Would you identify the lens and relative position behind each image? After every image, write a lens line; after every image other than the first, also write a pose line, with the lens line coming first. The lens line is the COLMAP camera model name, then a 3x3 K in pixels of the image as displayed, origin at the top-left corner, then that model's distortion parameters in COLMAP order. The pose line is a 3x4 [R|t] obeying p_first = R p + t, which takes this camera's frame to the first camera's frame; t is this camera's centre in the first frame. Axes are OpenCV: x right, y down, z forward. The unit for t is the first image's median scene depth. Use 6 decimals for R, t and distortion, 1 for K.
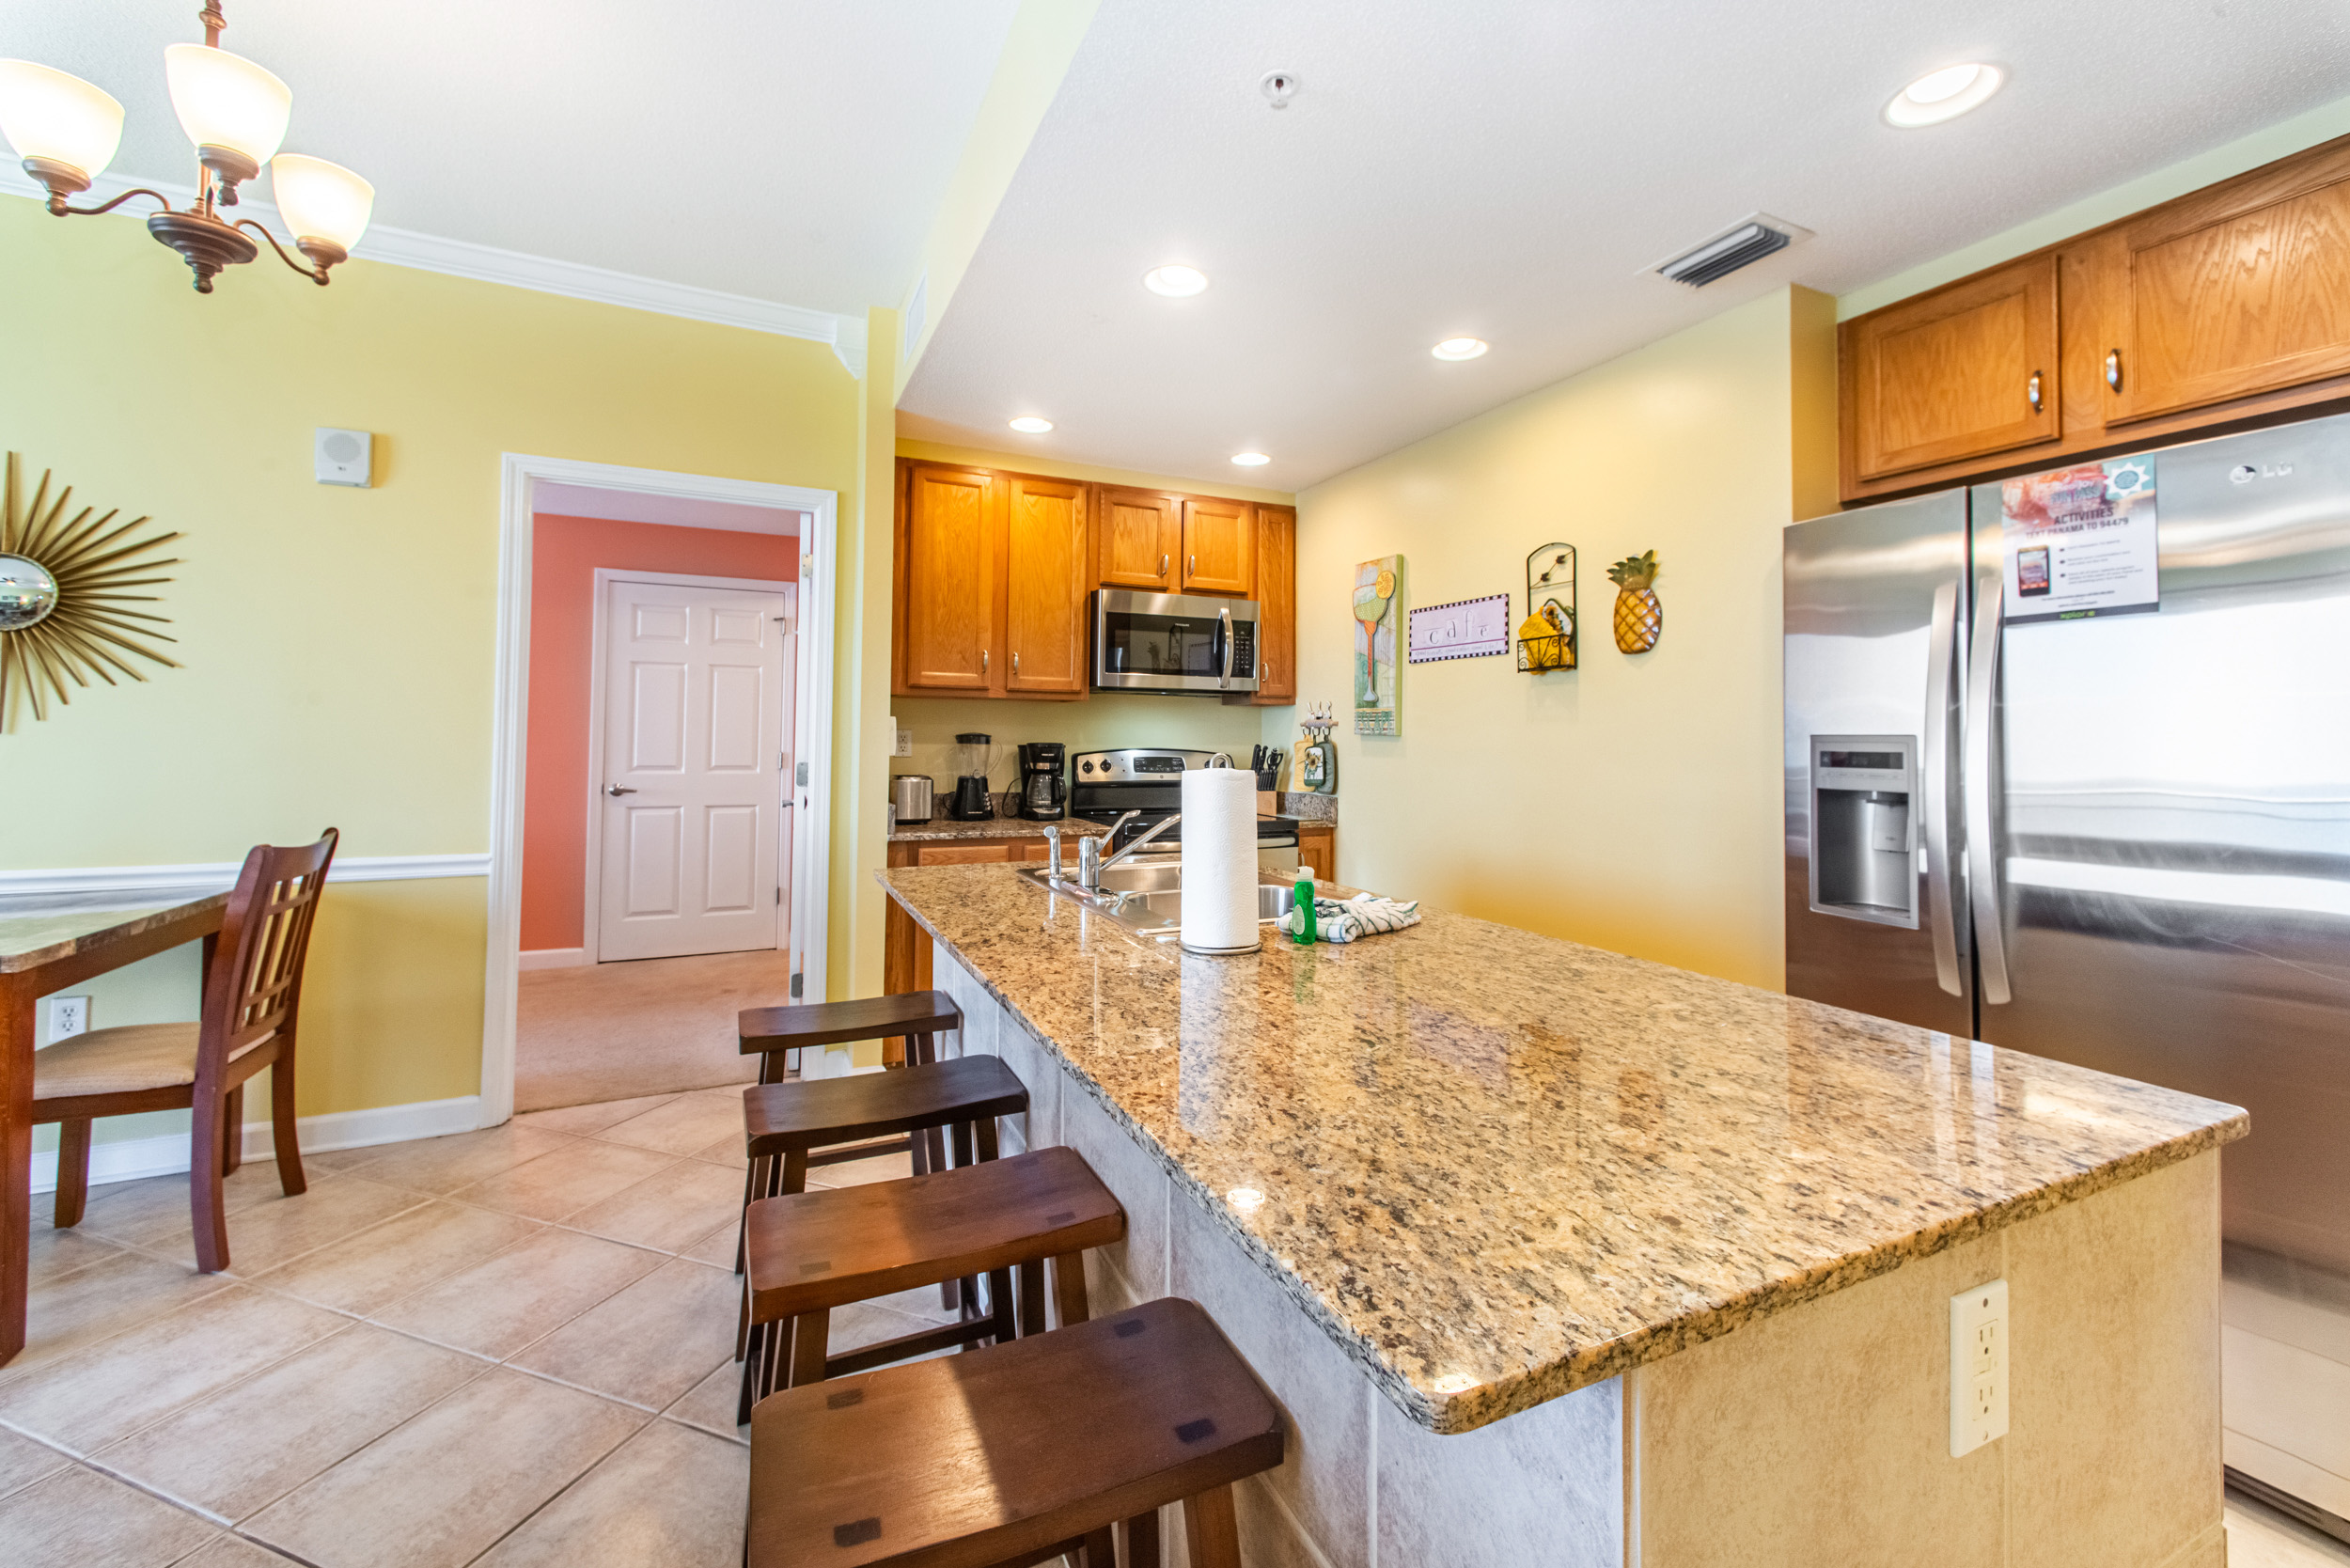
lens RADIAL K [[973.3, 0, 1176.3], [0, 973.3, 716.9], [0, 0, 1]] dist [0.000951, 0.000642]
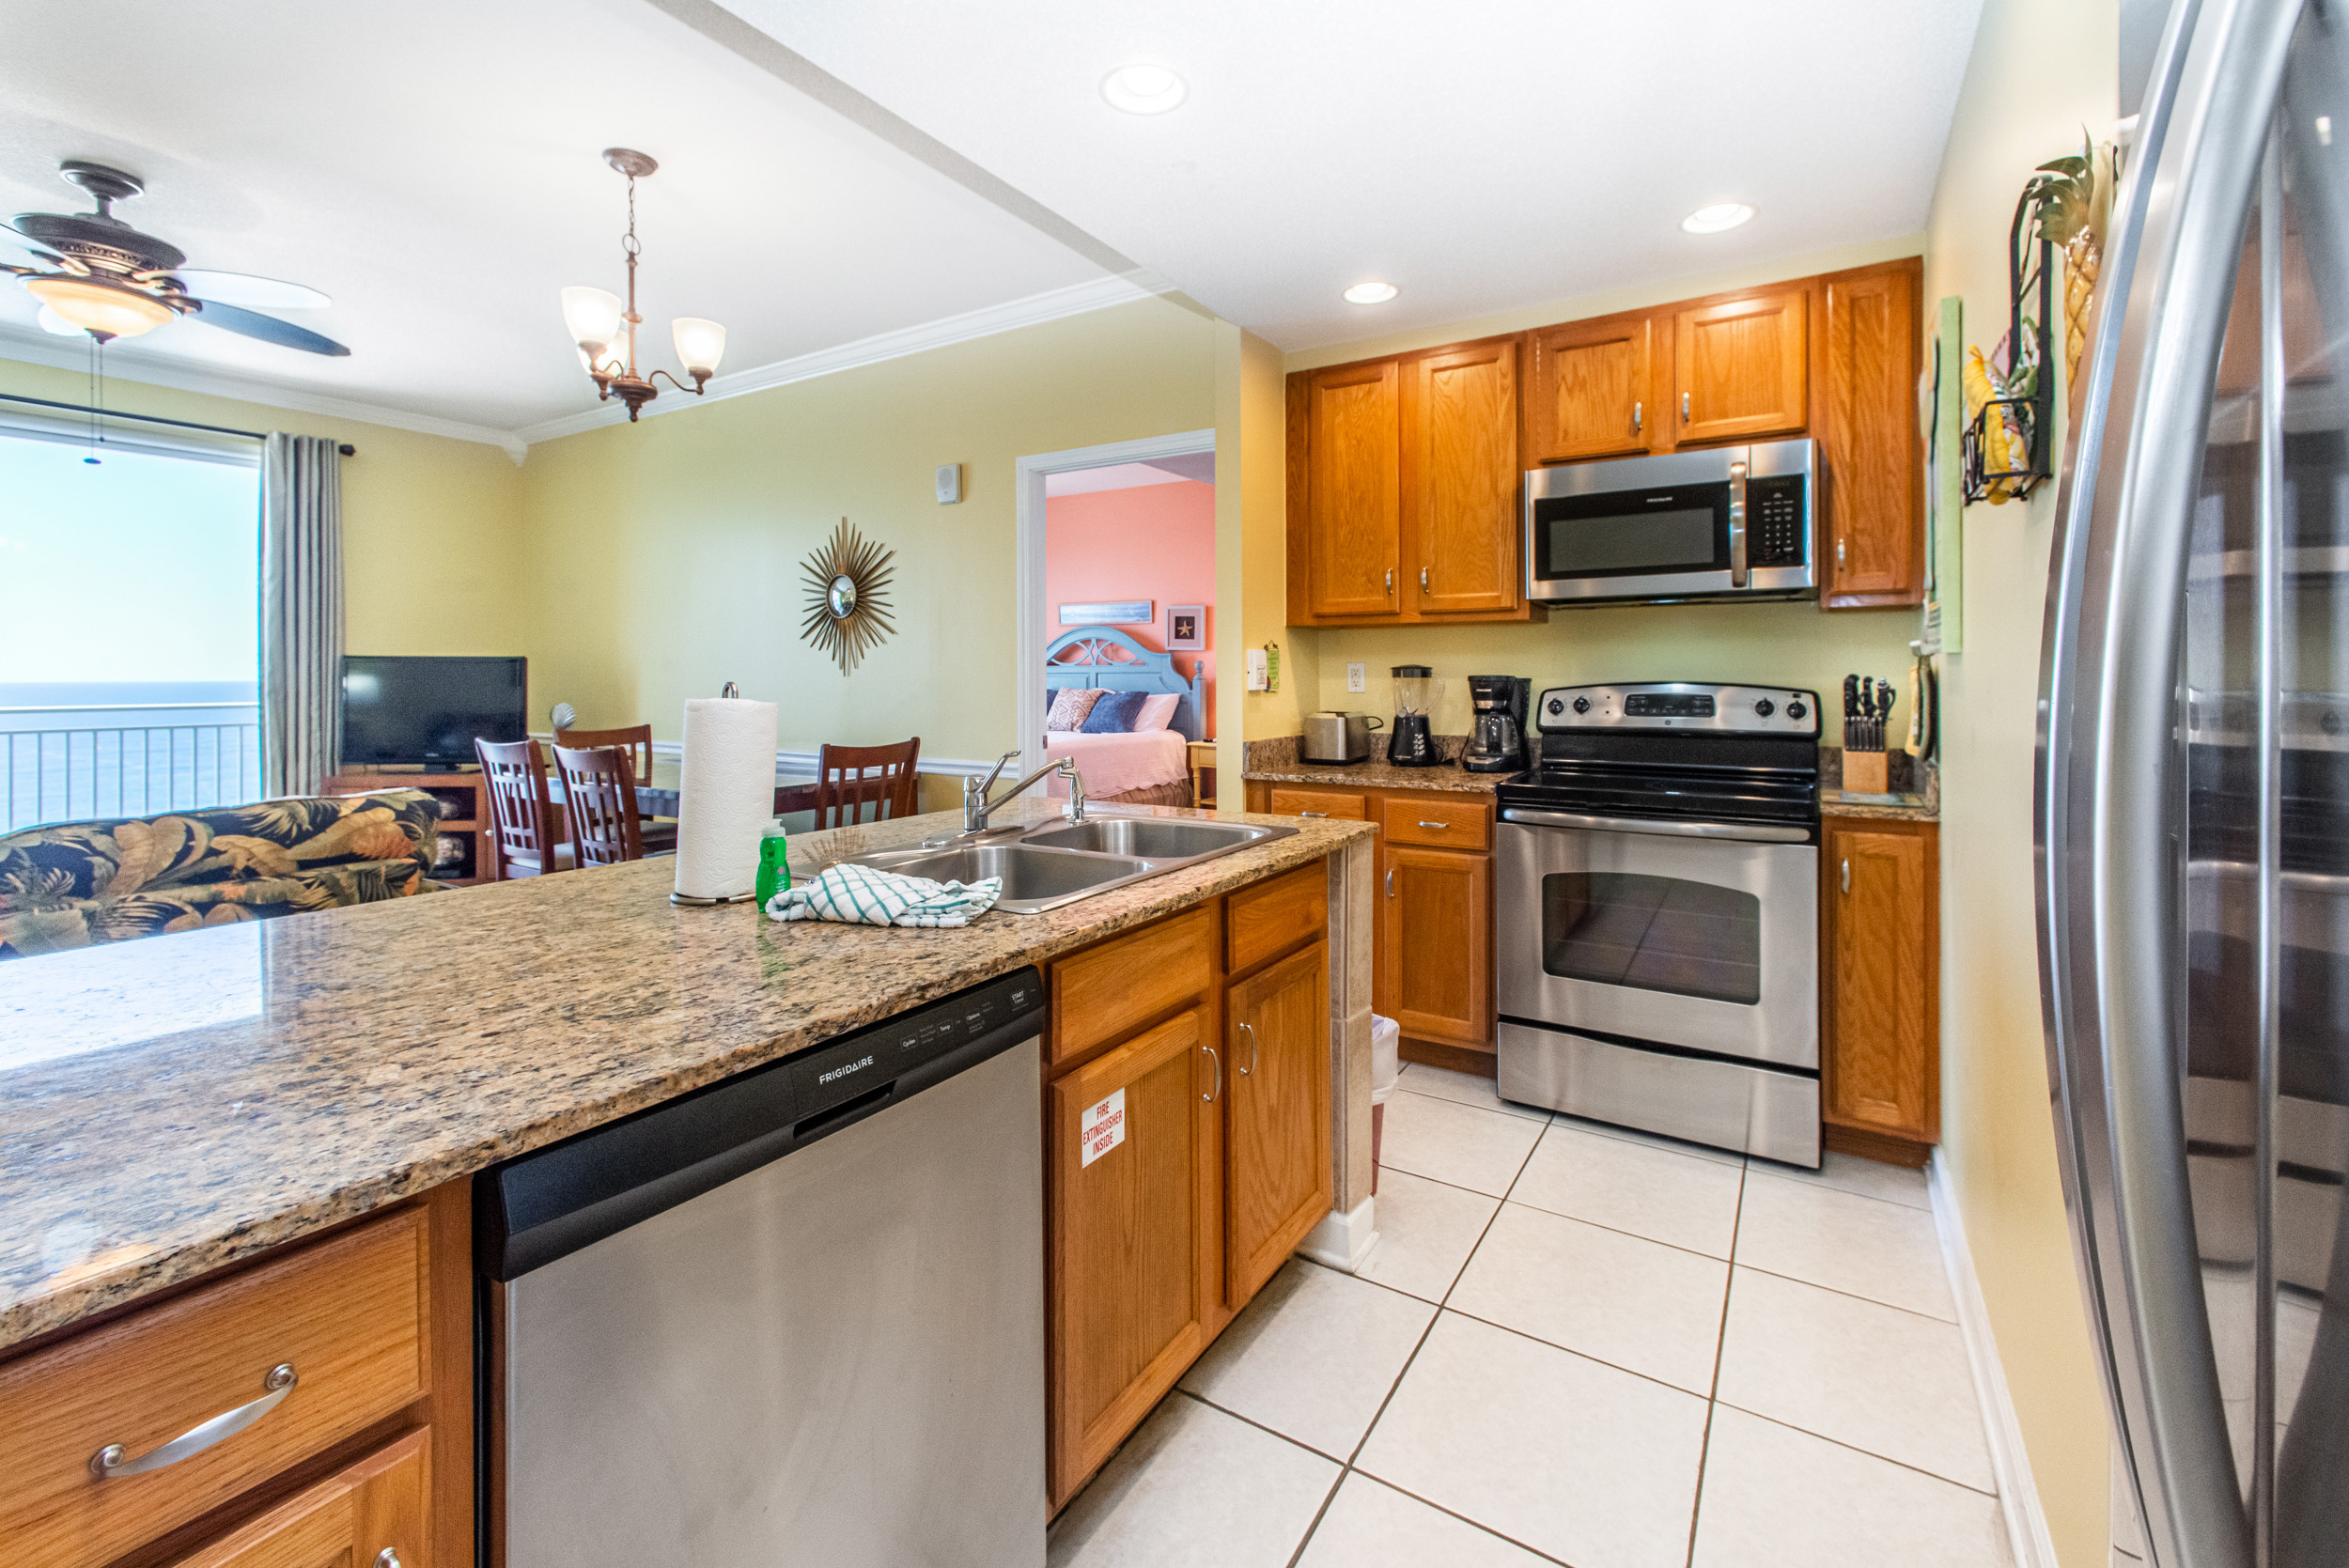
lens RADIAL K [[990.5, 0, 1170.6], [0, 990.5, 681.0], [0, 0, 1]] dist [-0.002069, -0.000089]
pose [[0.532243, -0.006555, -0.846566, 0.440273], [0.026404, 0.999612, 0.008860, 0.017967], [0.846180, -0.027068, 0.532210, 0.368391]]
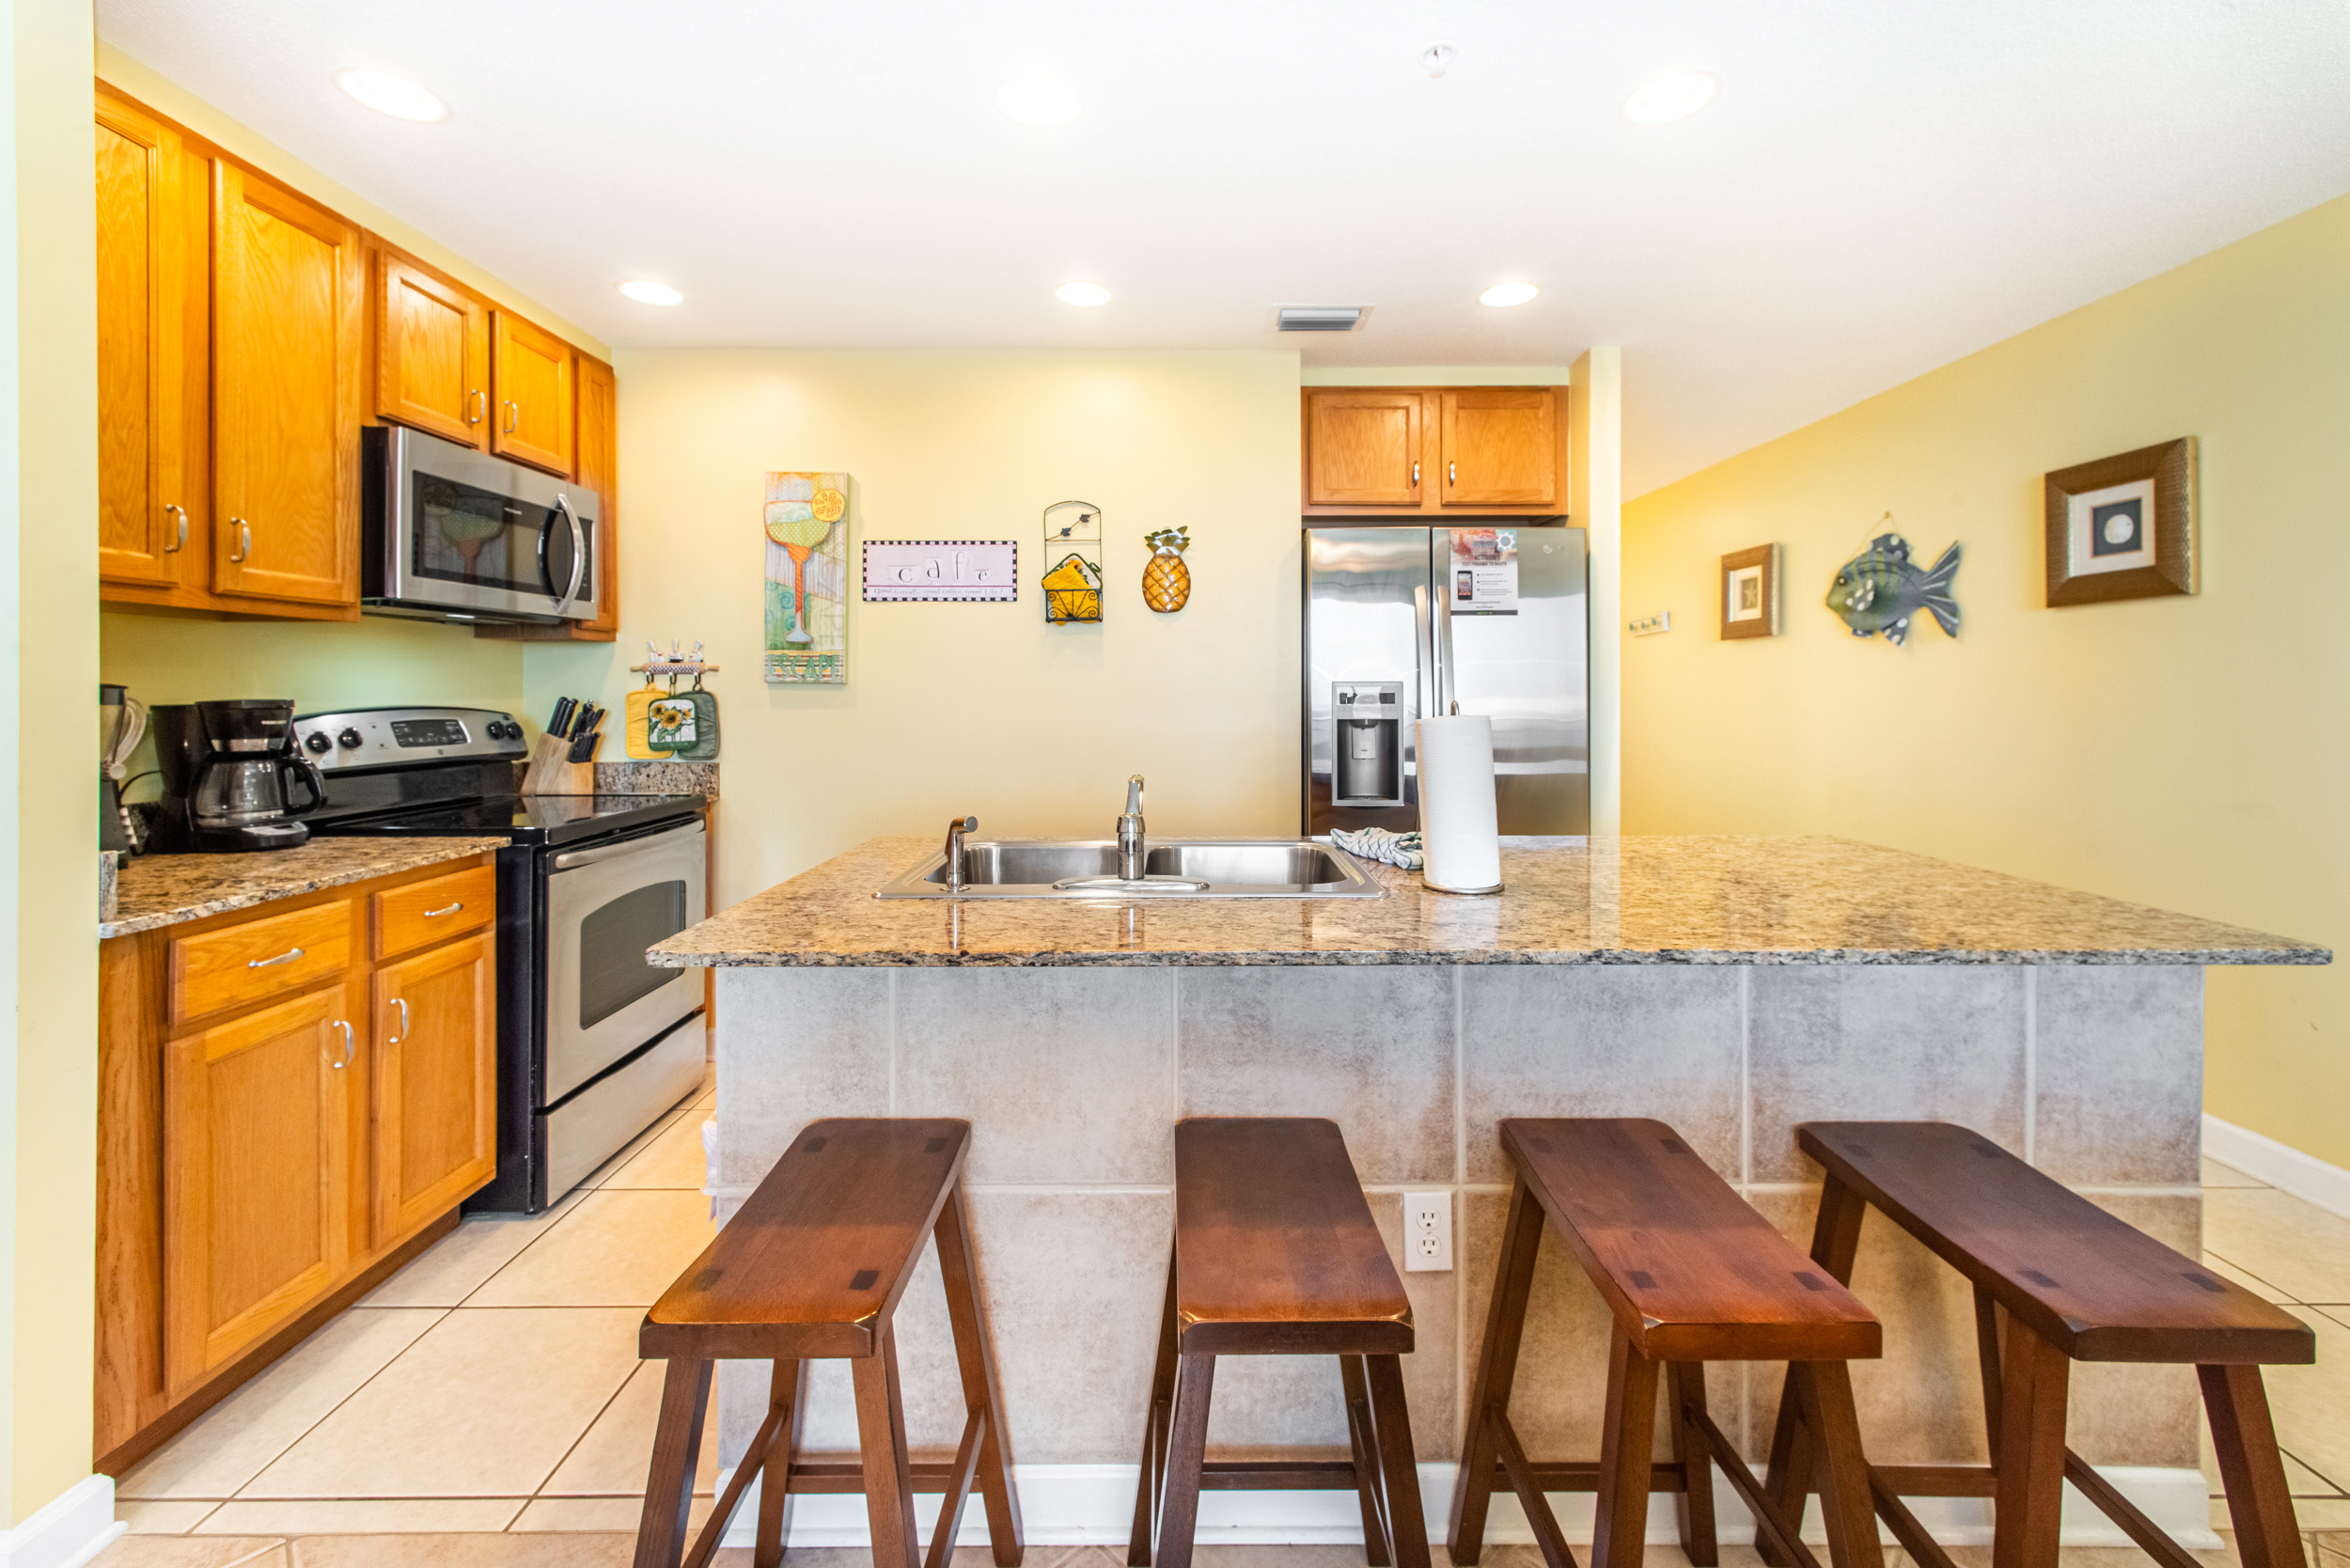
lens RADIAL K [[972.1, 0, 1195.6], [0, 972.1, 682.7], [0, 0, 1]] dist [0.001913, 0.000512]
pose [[0.417766, -0.002147, 0.908552, -0.418424], [-0.015451, 0.999836, 0.009467, 0.005483], [-0.908423, -0.017994, 0.417664, 0.351399]]
